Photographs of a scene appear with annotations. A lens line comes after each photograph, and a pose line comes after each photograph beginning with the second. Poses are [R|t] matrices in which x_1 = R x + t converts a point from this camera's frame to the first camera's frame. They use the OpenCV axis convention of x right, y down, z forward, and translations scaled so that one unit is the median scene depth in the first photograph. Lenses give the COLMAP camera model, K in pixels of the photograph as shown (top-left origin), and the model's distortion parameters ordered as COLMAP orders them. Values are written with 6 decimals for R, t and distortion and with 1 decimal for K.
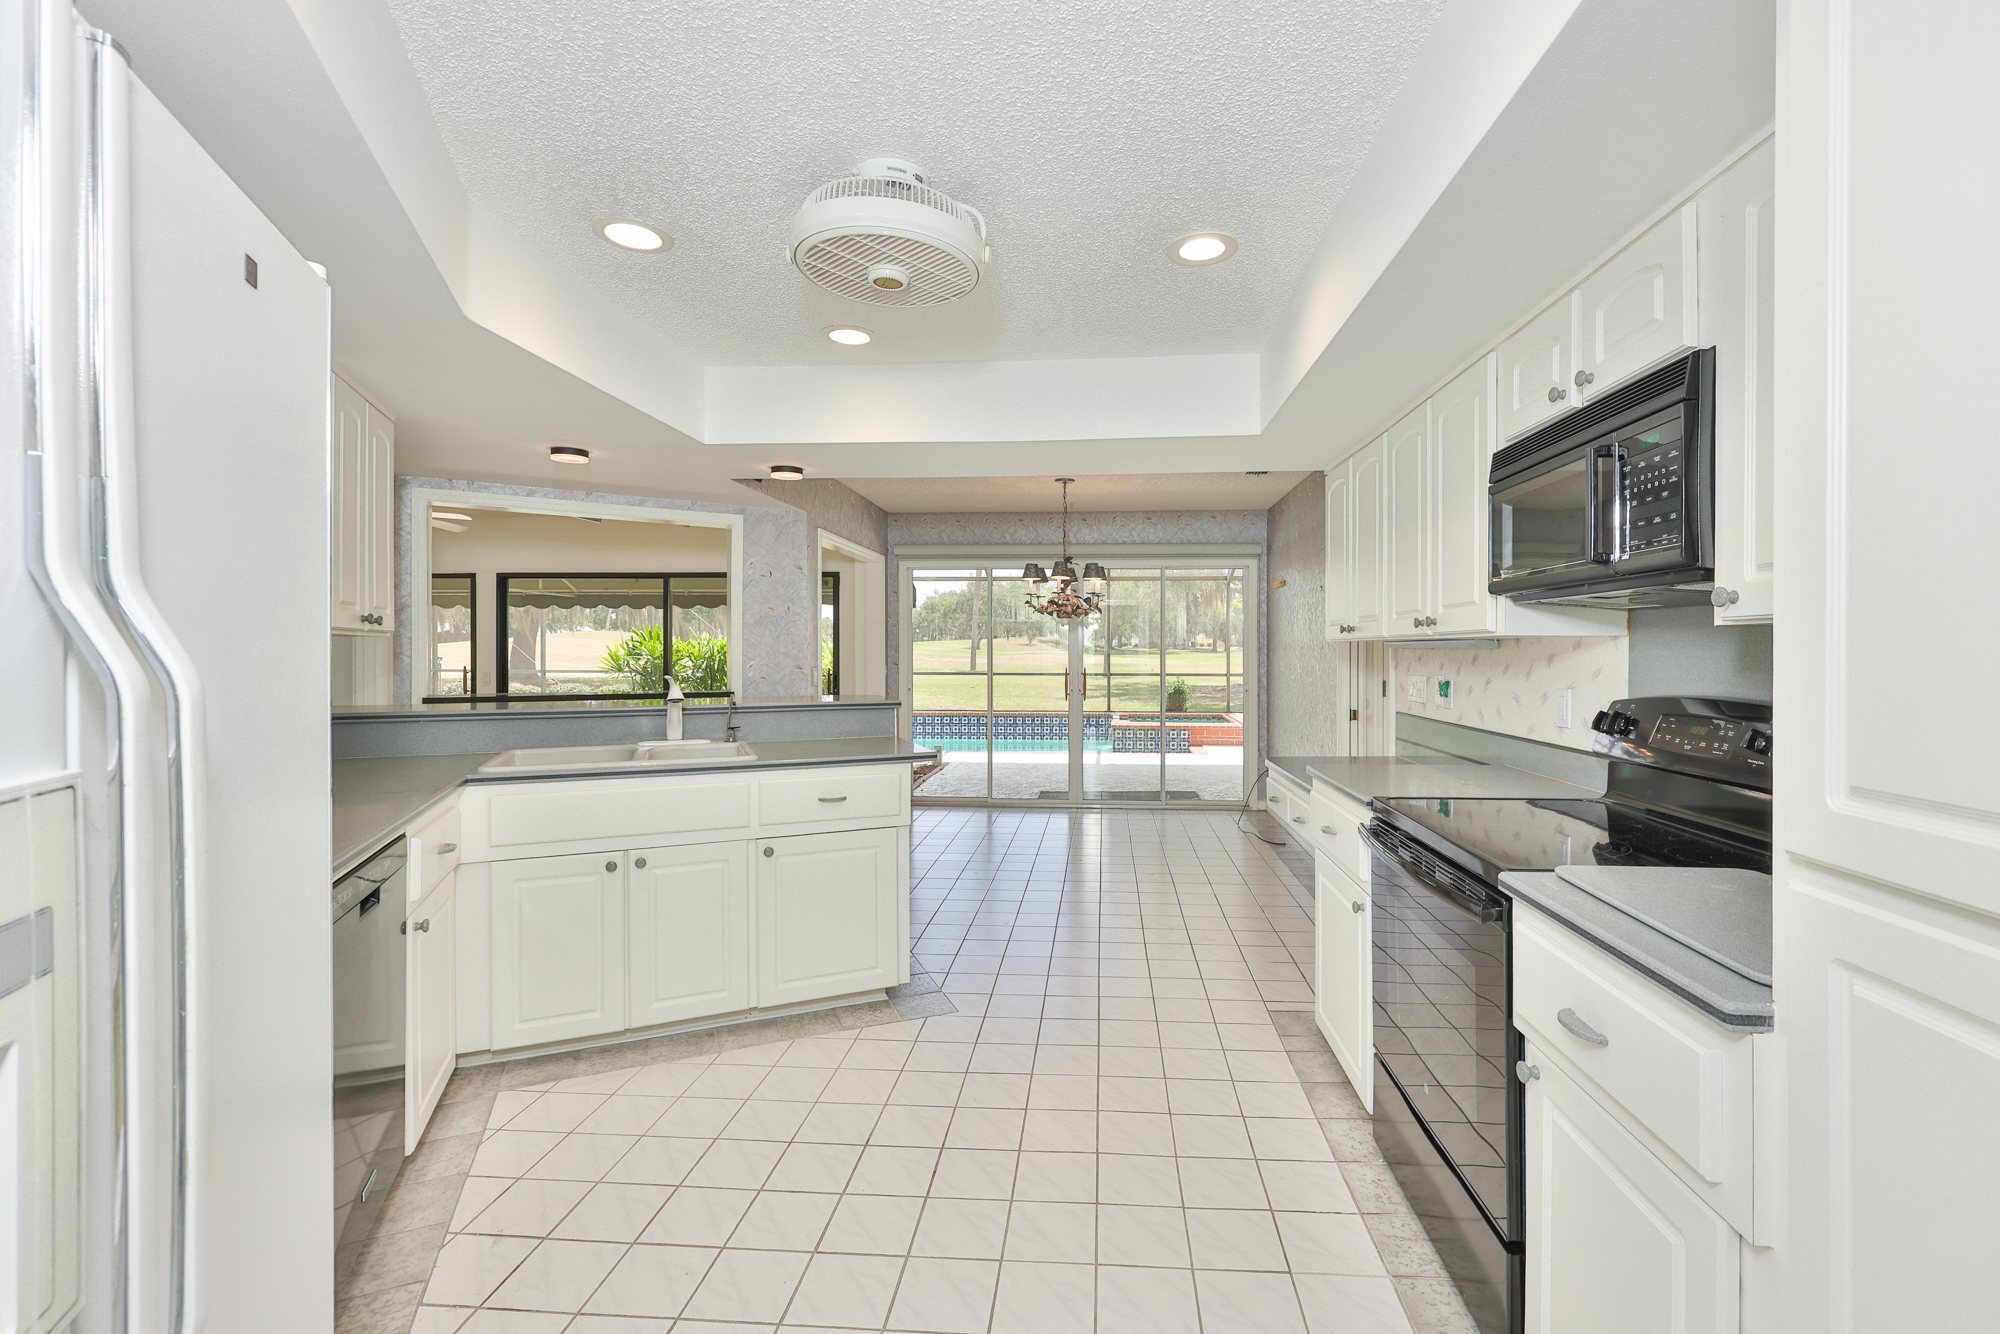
lens RADIAL K [[859.2, 0, 1041.5], [0, 859.2, 658.3], [0, 0, 1]] dist [-0.002432, 0.000454]
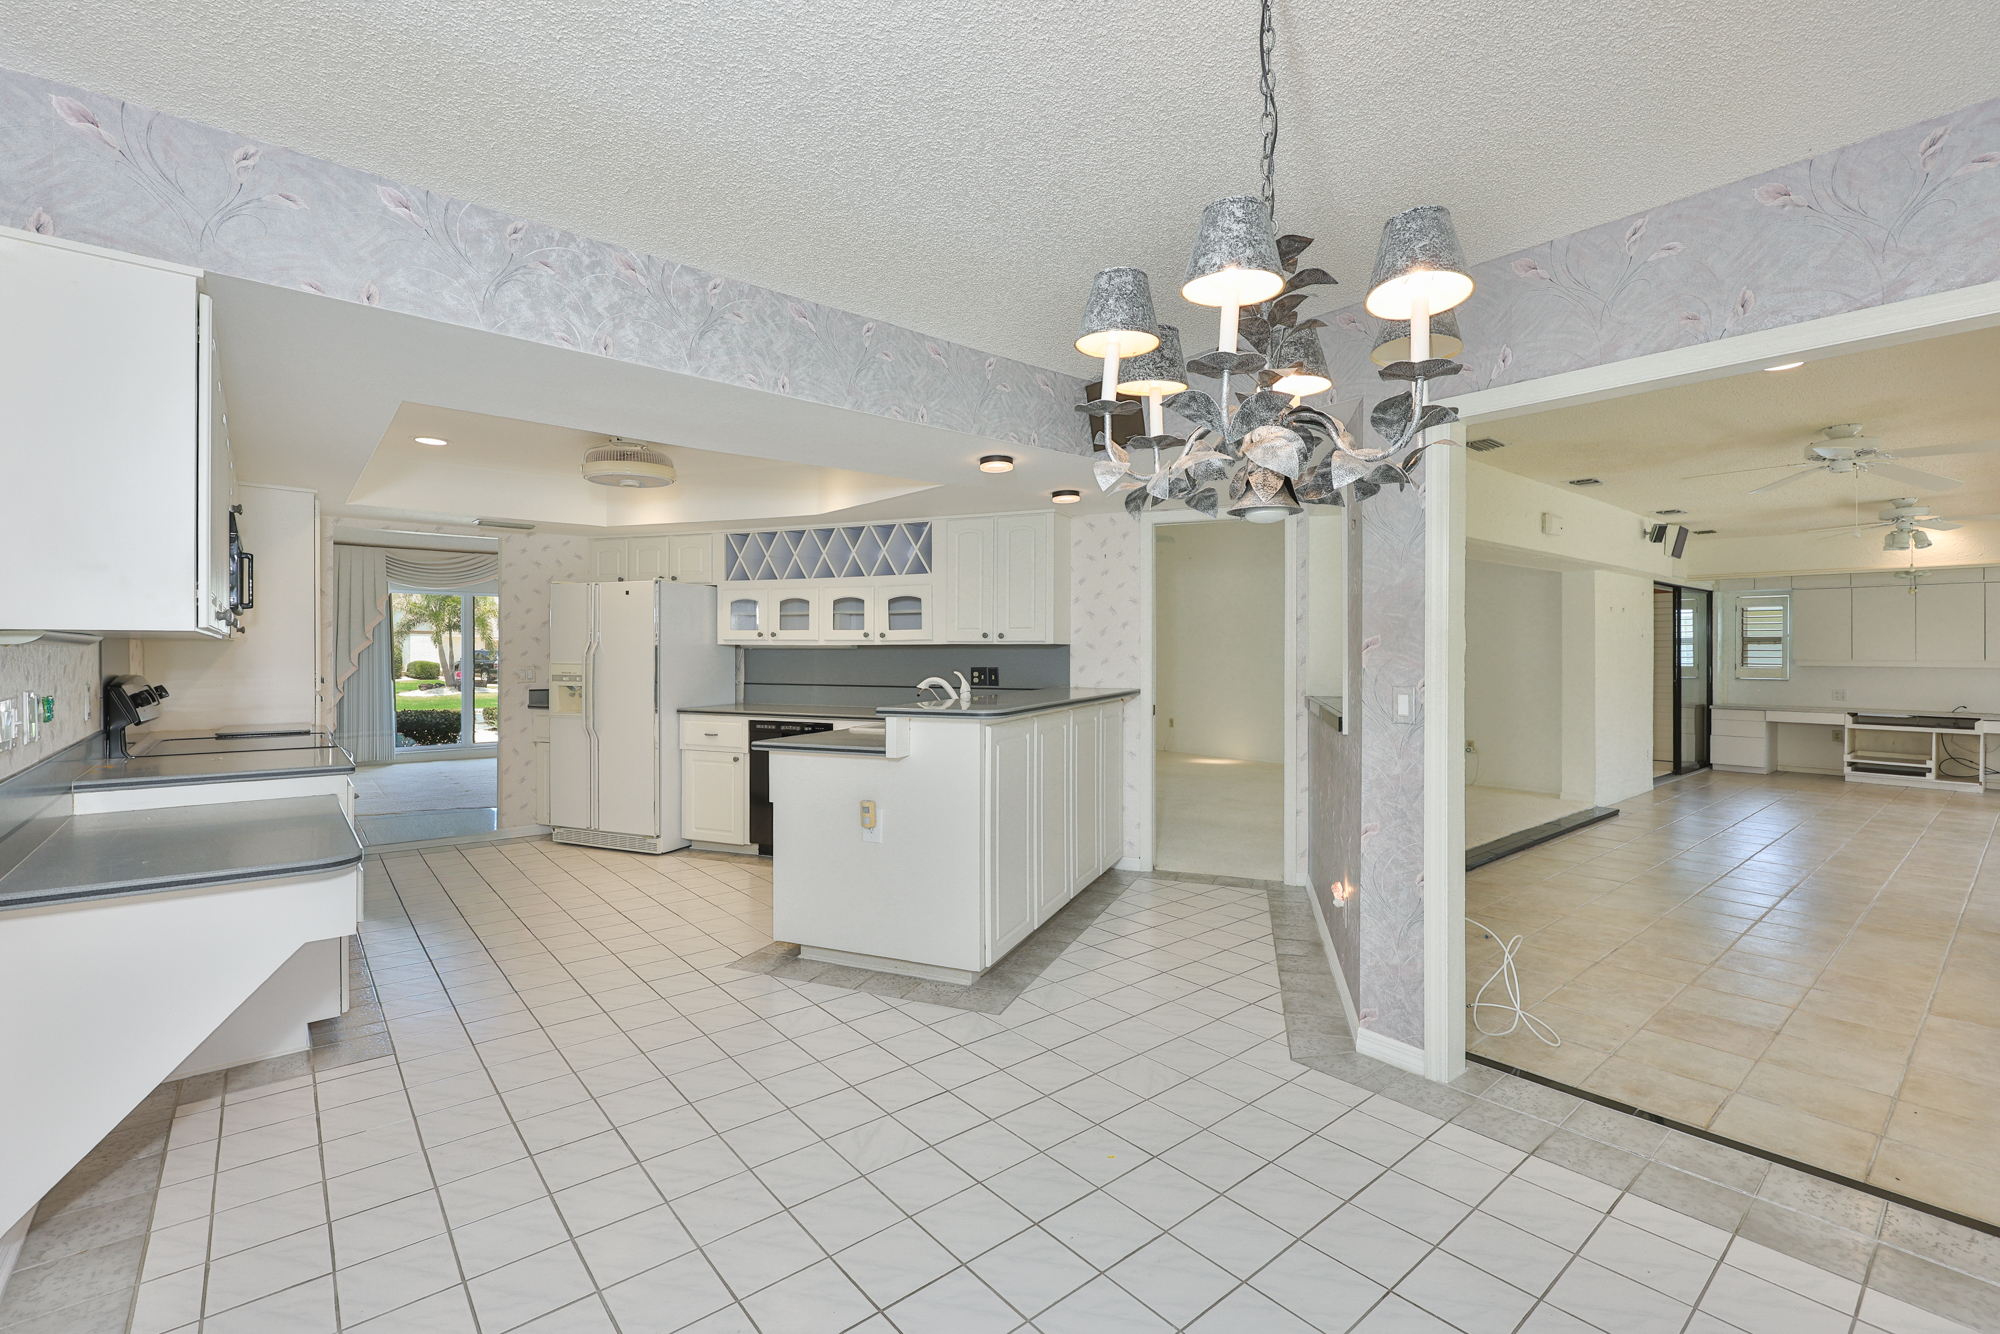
lens RADIAL K [[859.2, 0, 1000.7], [0, 859.2, 648.9], [0, 0, 1]] dist [-0.002432, 0.000454]
pose [[-0.728851, -0.009255, -0.684610, 0.179020], [-0.009669, 0.999948, -0.003224, -0.003800], [0.684604, 0.004270, -0.728902, 0.882633]]
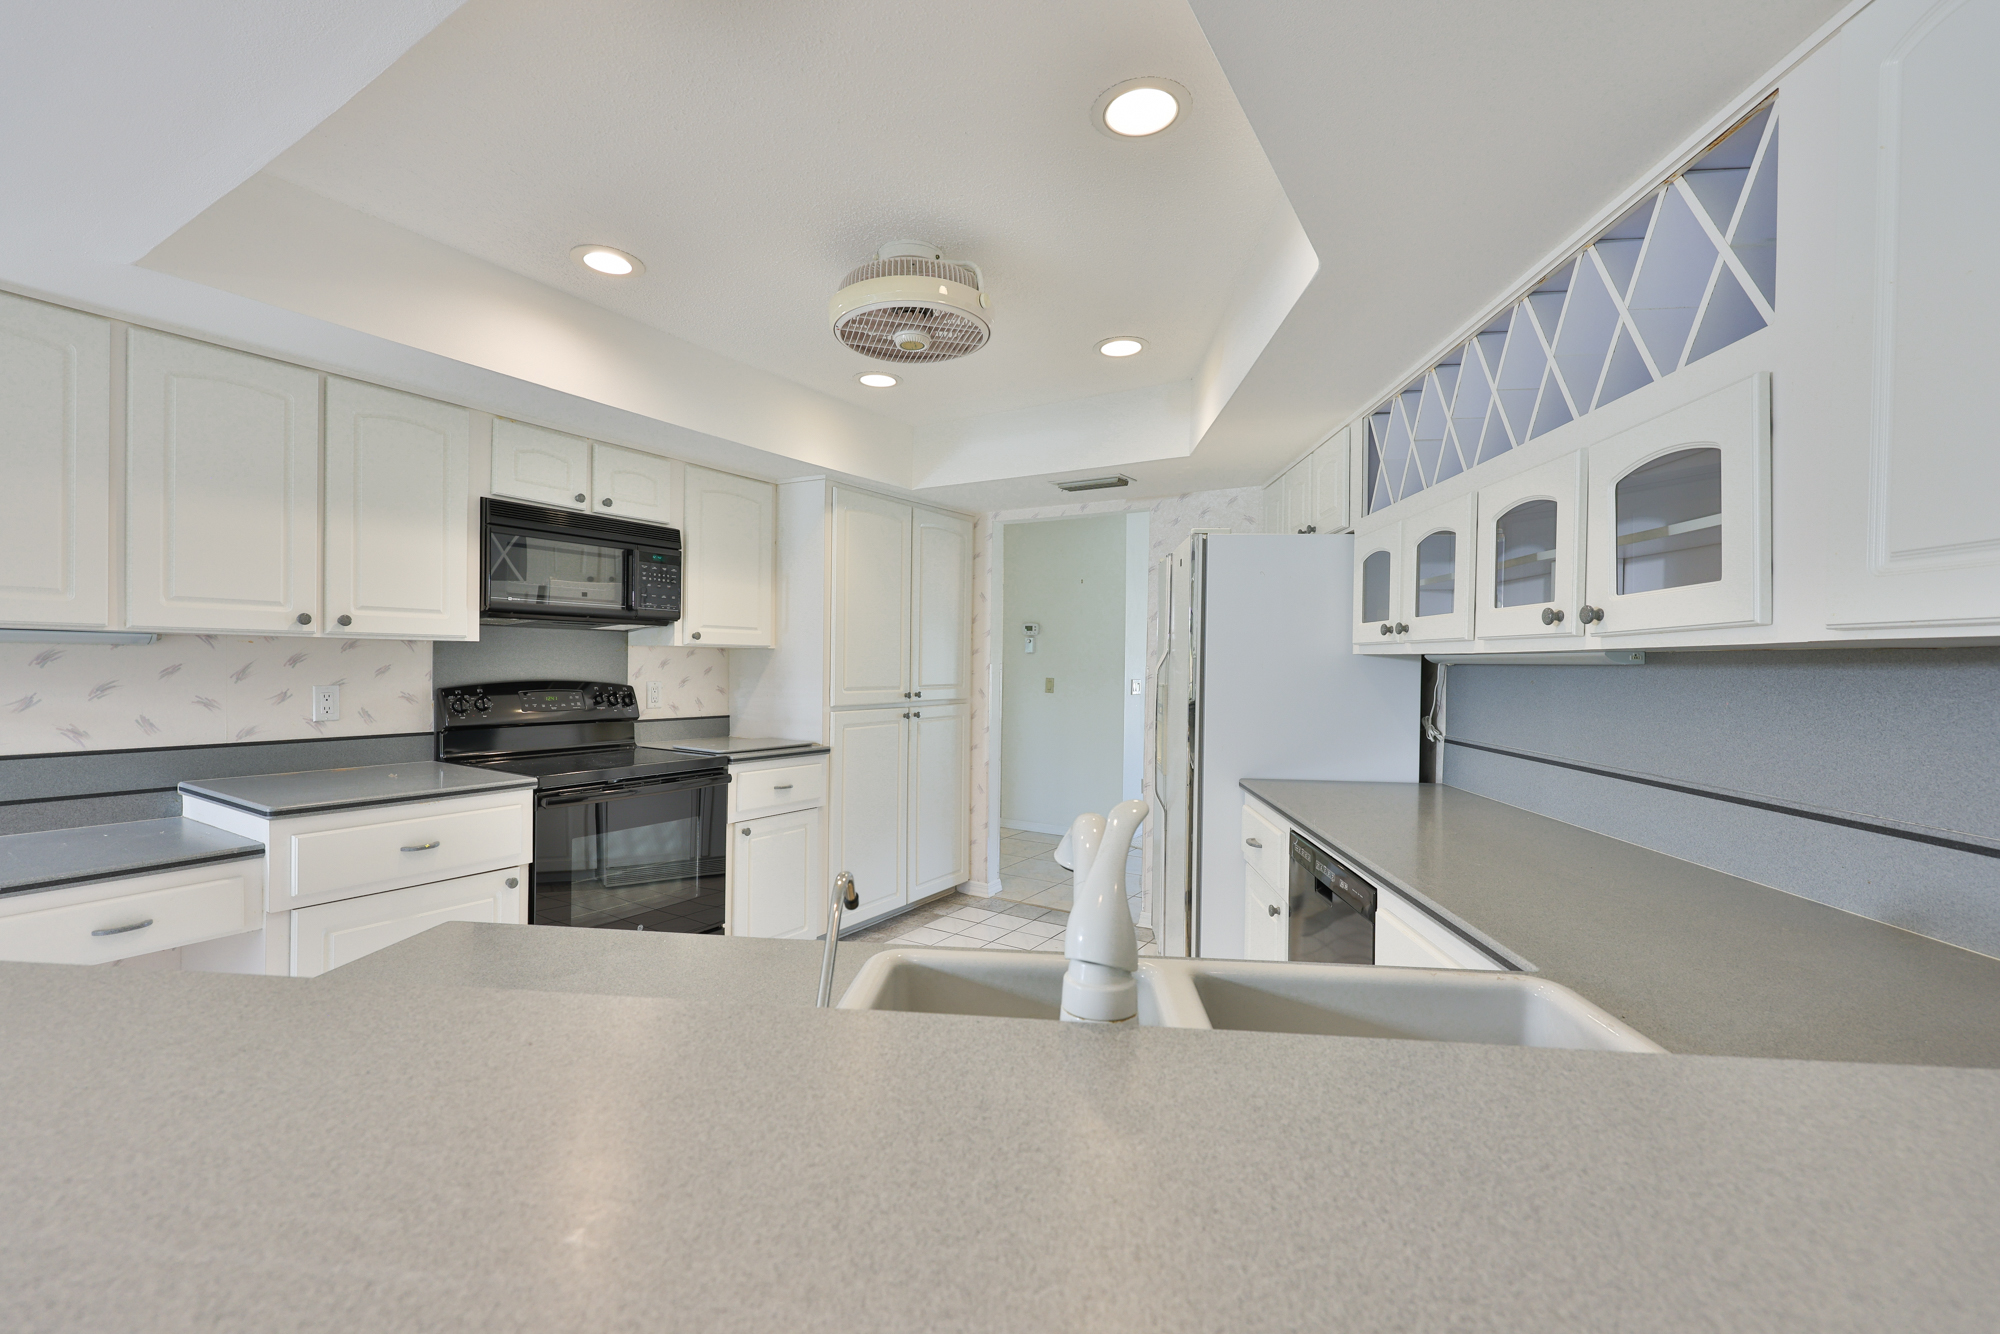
lens RADIAL K [[859.2, 0, 967.3], [0, 859.2, 666.5], [0, 0, 1]] dist [-0.002432, 0.000454]
pose [[-0.876345, -0.023254, 0.481123, -0.217396], [-0.019418, 0.999728, 0.012950, -0.004336], [-0.481293, 0.002006, -0.876557, 0.528798]]
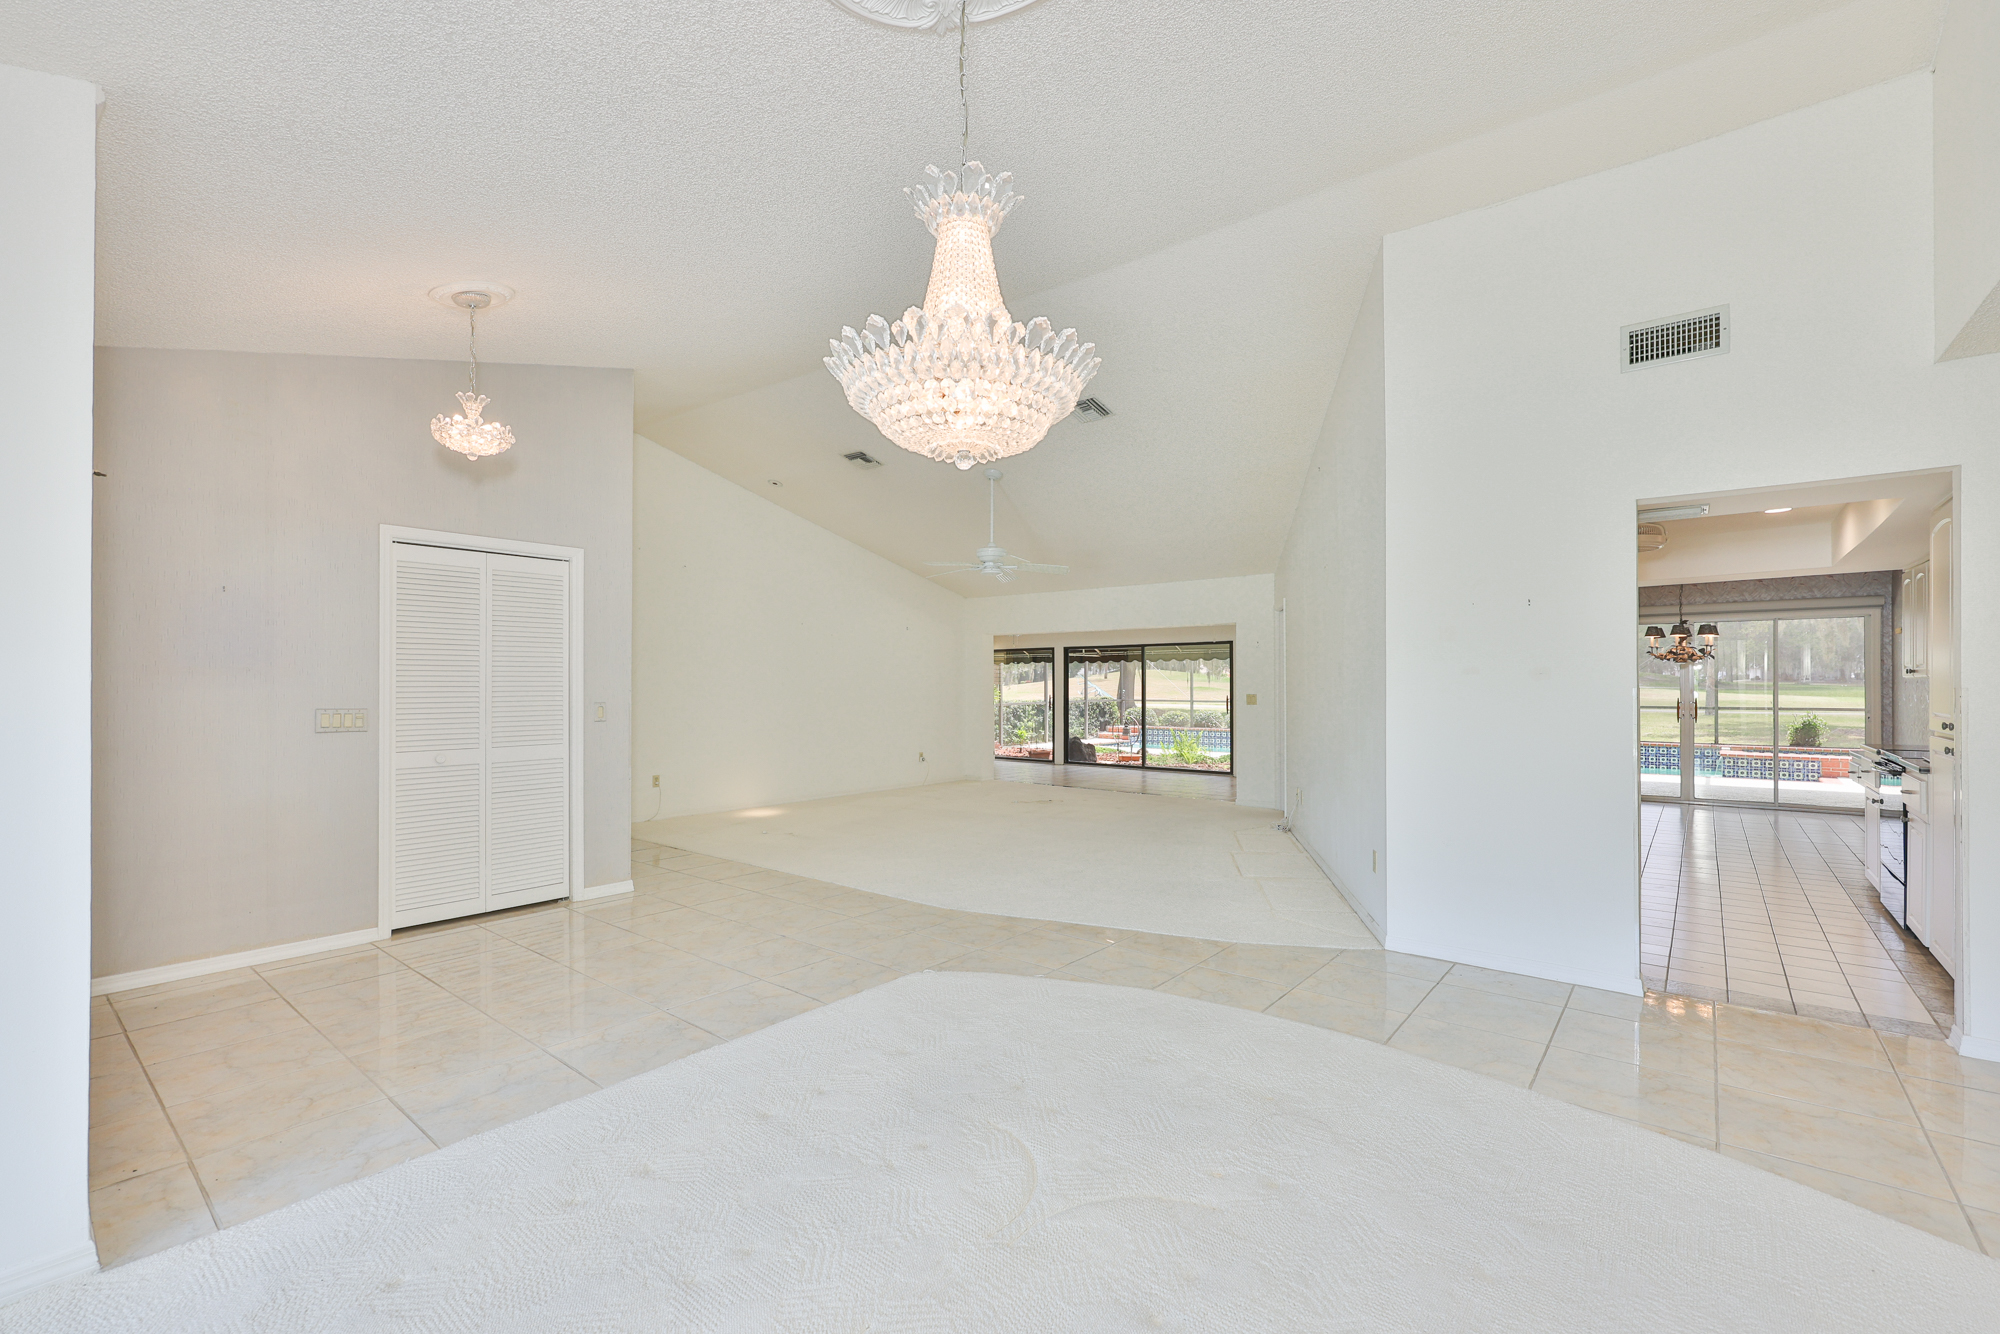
lens RADIAL K [[859.2, 0, 997.1], [0, 859.2, 691.1], [0, 0, 1]] dist [-0.002432, 0.000454]
pose [[0.816226, -0.000383, -0.577733, -0.063114], [-0.001598, 0.999994, -0.002921, 0.005617], [0.577731, 0.003307, 0.816221, -0.681222]]
